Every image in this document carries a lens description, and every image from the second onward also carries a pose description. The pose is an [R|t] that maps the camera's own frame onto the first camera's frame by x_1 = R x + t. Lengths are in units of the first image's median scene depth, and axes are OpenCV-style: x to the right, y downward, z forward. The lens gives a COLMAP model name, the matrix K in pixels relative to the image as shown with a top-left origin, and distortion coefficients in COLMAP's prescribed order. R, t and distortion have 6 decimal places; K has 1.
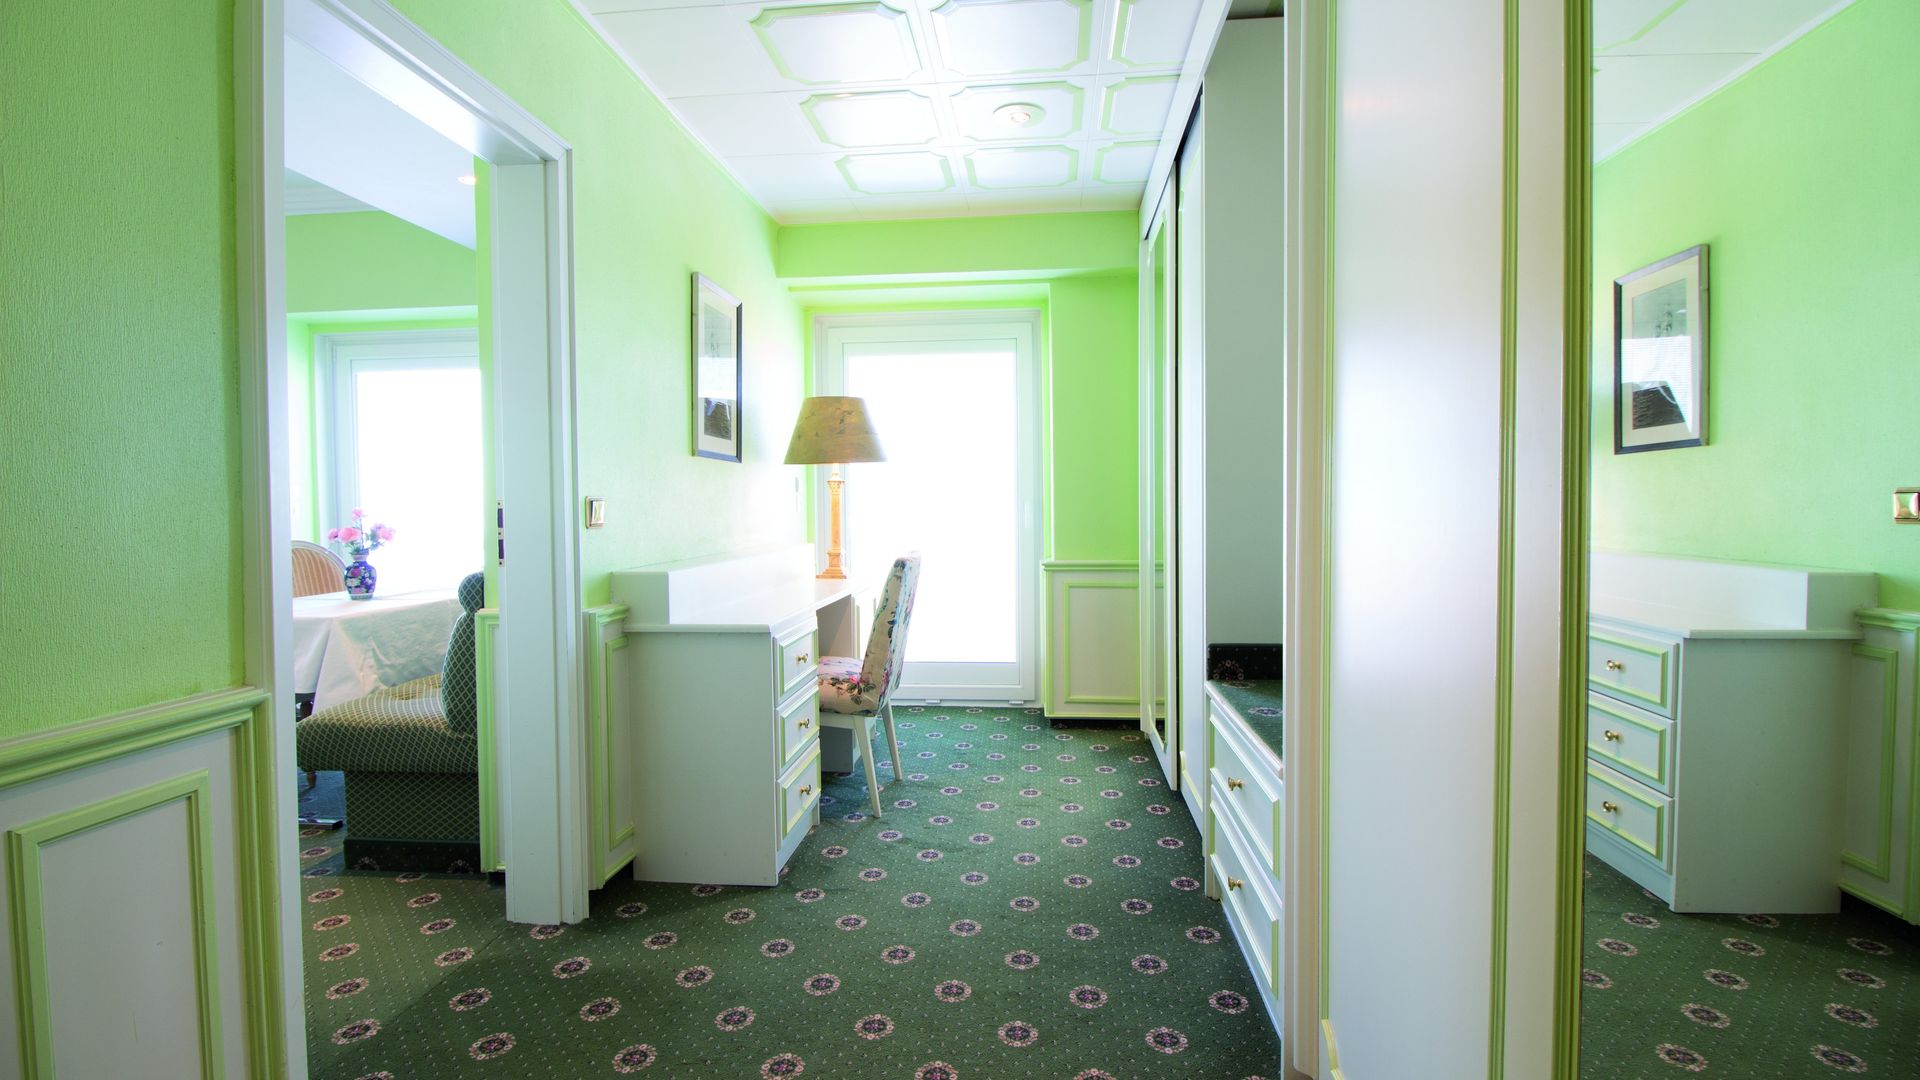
lens RADIAL K [[892.7, 0, 965.6], [0, 892.7, 537.9], [0, 0, 1]] dist [-0.006348, -0.000549]
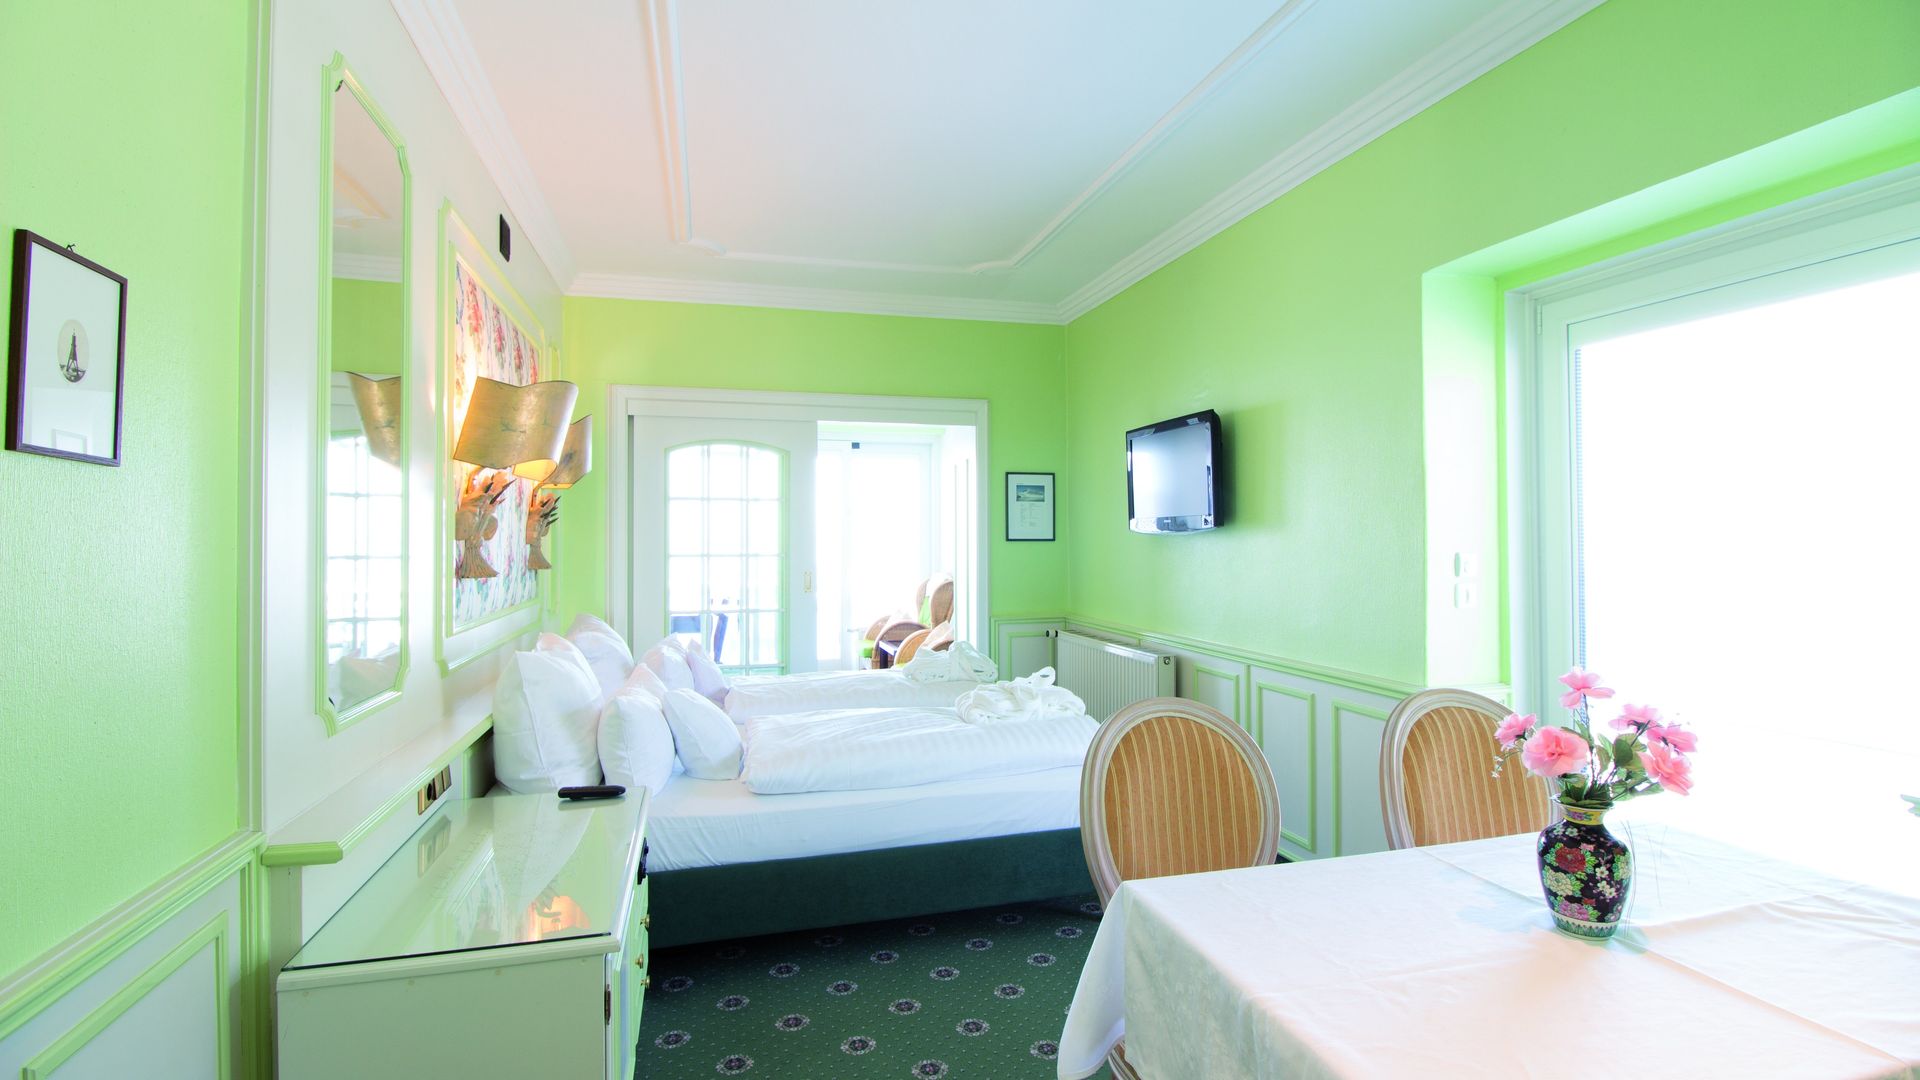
lens RADIAL K [[892.7, 0, 964.2], [0, 892.7, 534.0], [0, 0, 1]] dist [-0.006348, -0.000549]
pose [[0.364863, -0.001088, -0.931061, -0.443406], [-0.032415, 0.999378, -0.013870, -0.073916], [0.930497, 0.035242, 0.364601, 0.642068]]
